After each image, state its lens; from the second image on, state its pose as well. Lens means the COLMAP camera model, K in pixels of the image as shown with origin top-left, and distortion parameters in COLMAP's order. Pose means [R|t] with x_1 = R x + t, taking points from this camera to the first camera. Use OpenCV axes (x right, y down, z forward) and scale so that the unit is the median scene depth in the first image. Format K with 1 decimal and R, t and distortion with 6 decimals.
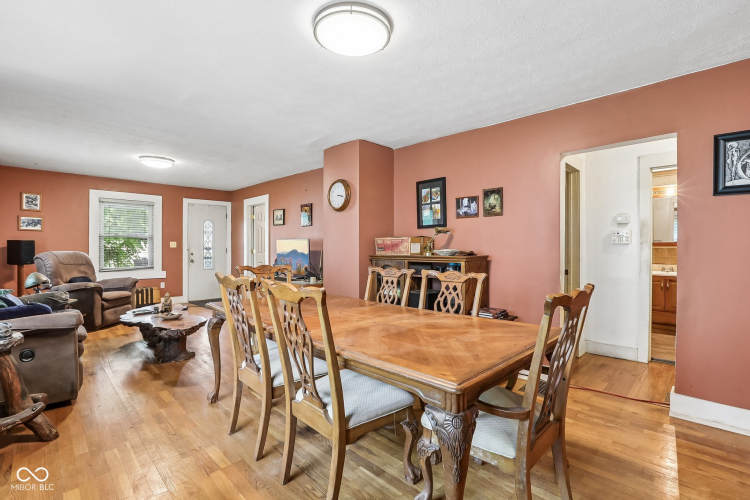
lens RADIAL K [[339.7, 0, 355.0], [0, 339.7, 245.7], [0, 0, 1]] dist [0.001173, 0.001055]
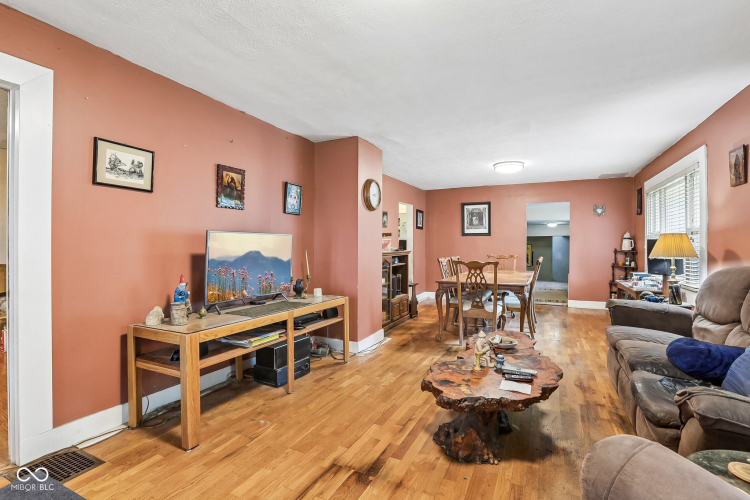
lens RADIAL K [[355.9, 0, 377.7], [0, 355.9, 241.8], [0, 0, 1]] dist [-0.026087, 0.000315]
pose [[-0.364762, 0.001944, 0.931099, -0.732675], [-0.005788, 0.999974, -0.004355, -0.004106], [-0.931083, -0.006978, -0.364742, 0.975185]]
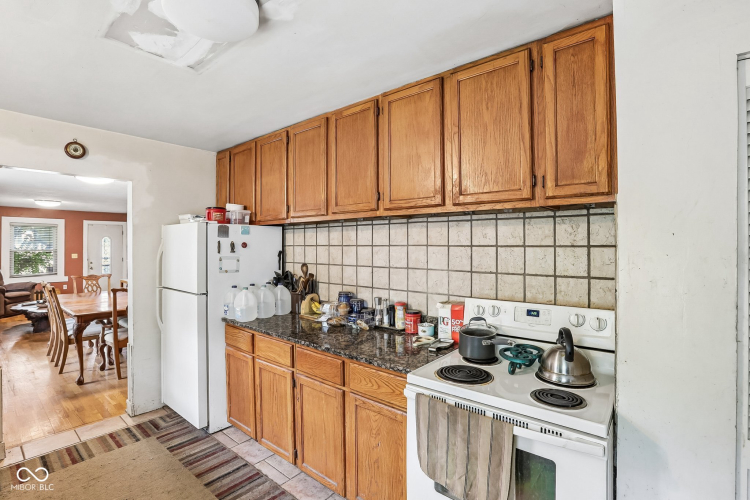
lens RADIAL K [[339.7, 0, 355.0], [0, 339.7, 245.7], [0, 0, 1]] dist [0.001173, 0.001055]
pose [[0.995786, -0.003270, 0.091650, 0.525190], [0.002961, 0.999989, 0.003505, -0.055190], [-0.091661, -0.003219, 0.995785, -0.505093]]
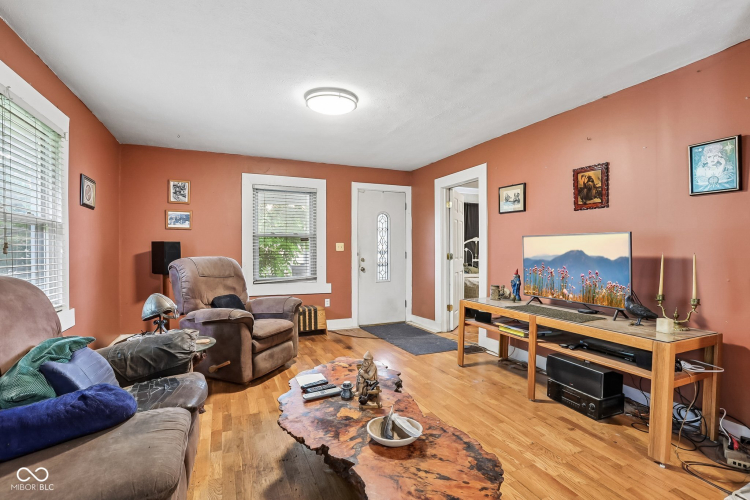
lens RADIAL K [[351.0, 0, 375.0], [0, 351.0, 250.0], [0, 0, 1]] dist [-0.023164, 0.000237]
pose [[0.945315, -0.001883, -0.326153, -0.275627], [0.003376, 0.999986, 0.004014, 0.001024], [0.326141, -0.004895, 0.945309, 0.398292]]
